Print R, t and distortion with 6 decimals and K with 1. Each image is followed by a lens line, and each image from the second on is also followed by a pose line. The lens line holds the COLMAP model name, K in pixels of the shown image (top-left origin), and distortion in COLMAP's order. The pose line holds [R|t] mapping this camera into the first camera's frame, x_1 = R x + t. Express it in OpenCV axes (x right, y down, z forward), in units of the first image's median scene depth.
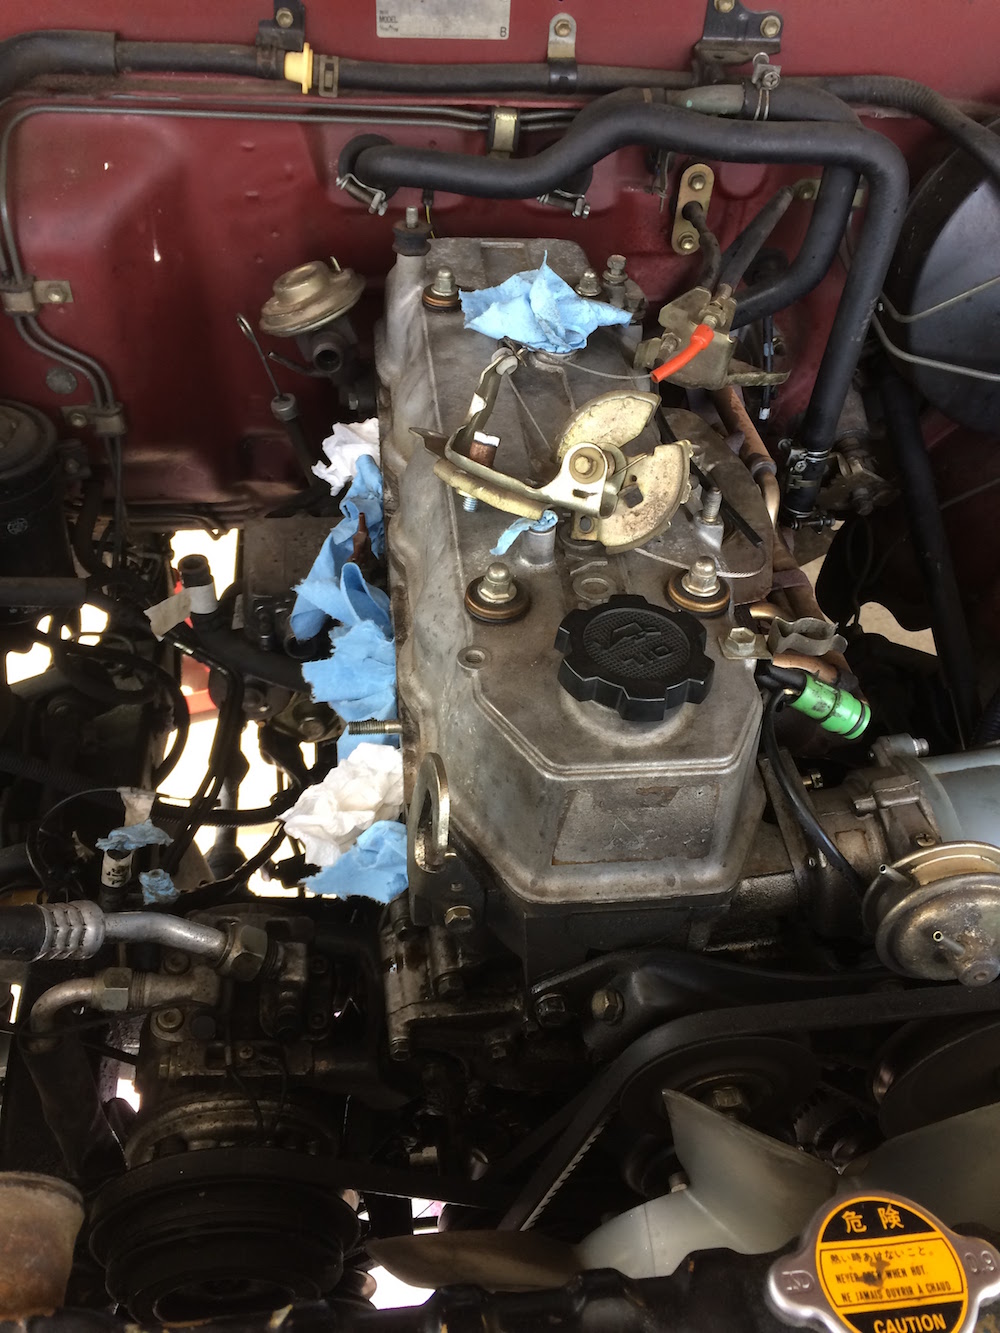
lens RADIAL K [[1143.6, 0, 500.0], [0, 1143.6, 666.5], [0, 0, 1]] dist [0.071517, -0.131226]
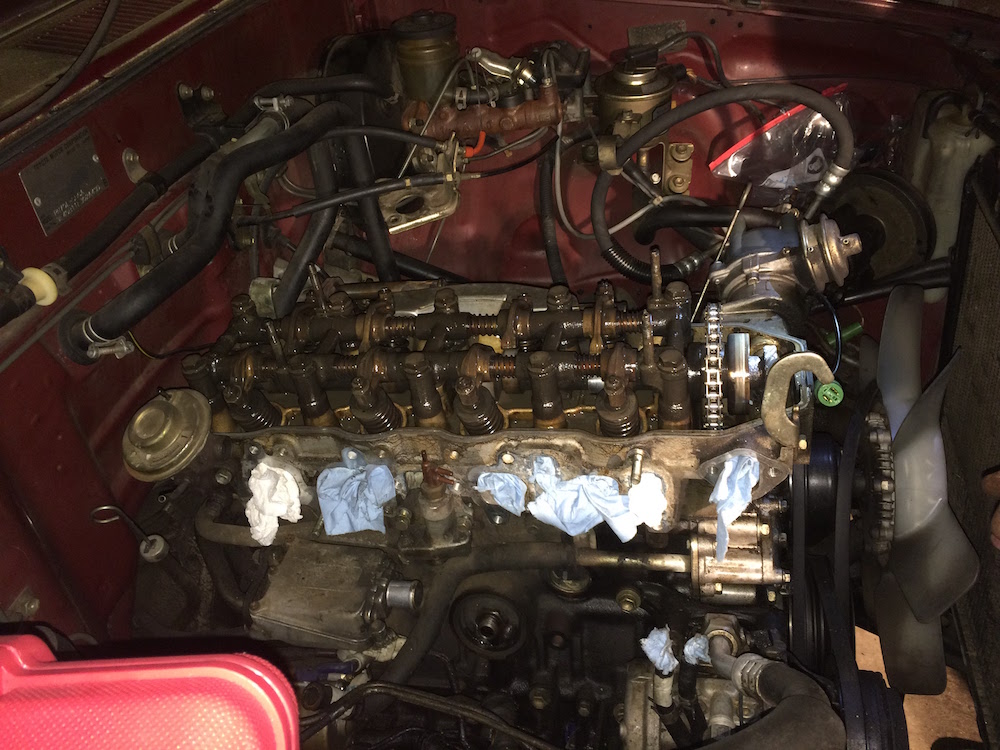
lens RADIAL K [[857.9, 0, 500.0], [0, 857.9, 375.0], [0, 0, 1]] dist [0.071517, -0.131226]
pose [[0.298516, -0.638306, 0.709545, -0.680410], [0.759739, 0.608896, 0.228129, -0.319445], [-0.577655, 0.470969, 0.666710, 0.234856]]
